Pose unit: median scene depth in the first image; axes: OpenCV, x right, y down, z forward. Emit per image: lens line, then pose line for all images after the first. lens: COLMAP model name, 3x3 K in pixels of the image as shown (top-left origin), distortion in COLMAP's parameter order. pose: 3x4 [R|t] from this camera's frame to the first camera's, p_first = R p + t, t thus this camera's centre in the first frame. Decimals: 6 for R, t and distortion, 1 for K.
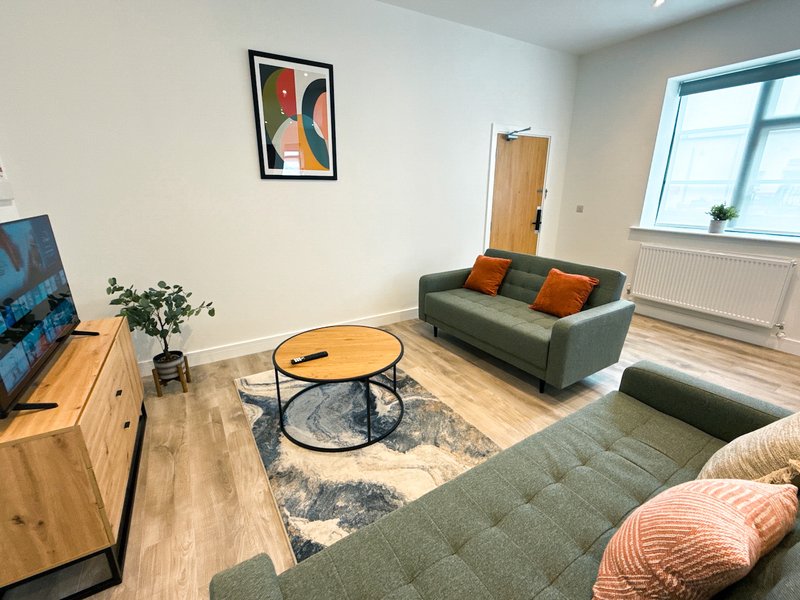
lens RADIAL K [[362.9, 0, 399.9], [0, 362.9, 301.3], [0, 0, 1]] dist [0.000625, 0.000610]
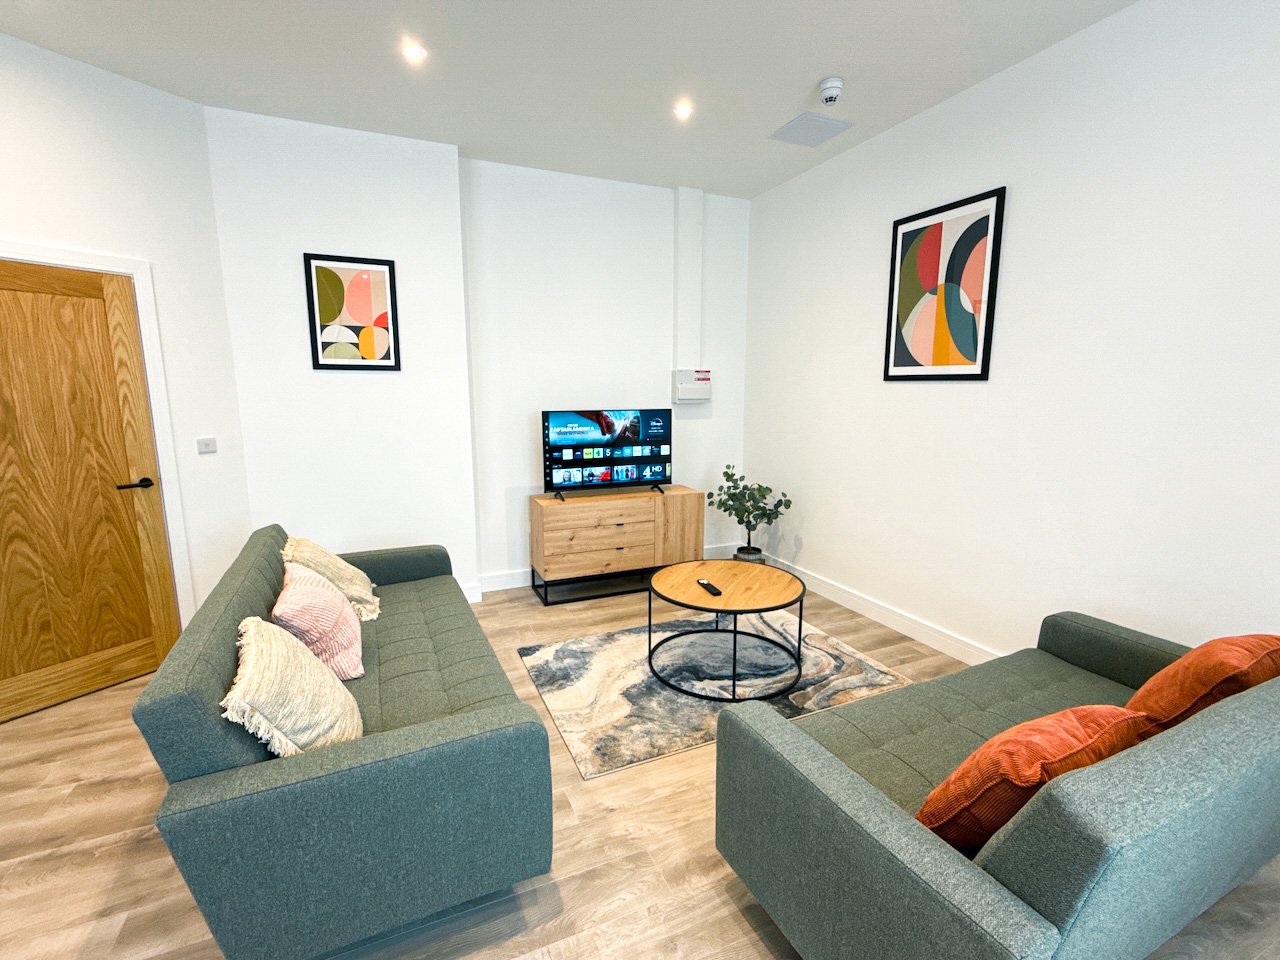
lens RADIAL K [[580.6, 0, 639.8], [0, 580.6, 482.1], [0, 0, 1]] dist [0.000625, 0.000610]
pose [[-0.122488, 0.164500, -0.978742, 0.868132], [-0.294472, 0.935736, 0.194124, -0.226398], [0.947778, 0.311990, -0.066176, 0.668722]]
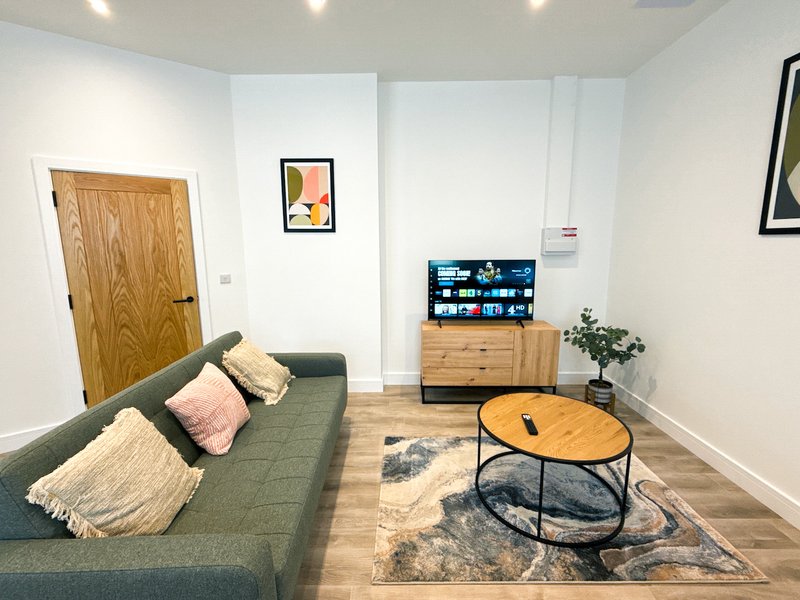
lens RADIAL K [[362.9, 0, 399.9], [0, 362.9, 301.3], [0, 0, 1]] dist [0.000625, 0.000610]
pose [[-0.520533, 0.144977, -0.841443, 0.583101], [-0.245825, 0.918308, 0.310292, -0.264848], [0.817689, 0.368365, -0.442371, 0.788375]]
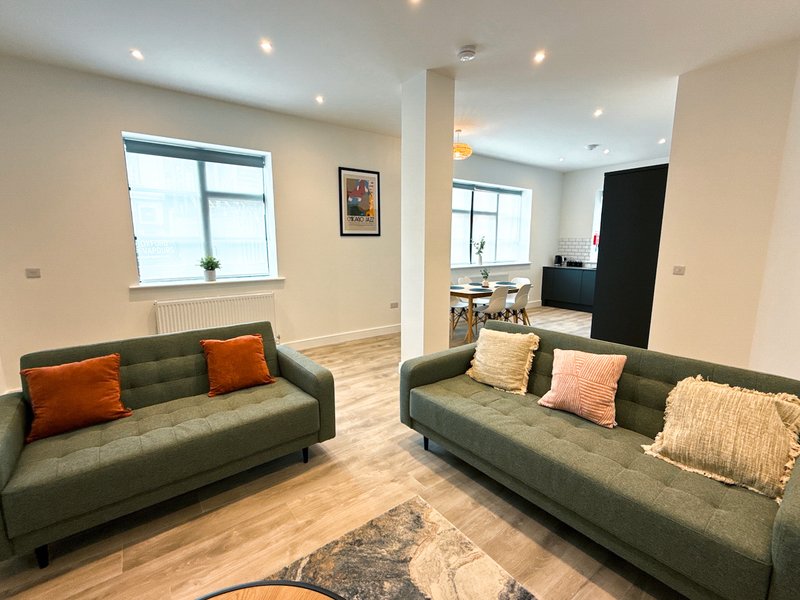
lens RADIAL K [[362.9, 0, 399.9], [0, 362.9, 301.3], [0, 0, 1]] dist [0.000625, 0.000610]
pose [[-0.101658, -0.157503, 0.982272, -0.405673], [0.300305, 0.936467, 0.181237, -0.191889], [-0.948411, 0.313405, -0.047901, 0.619814]]
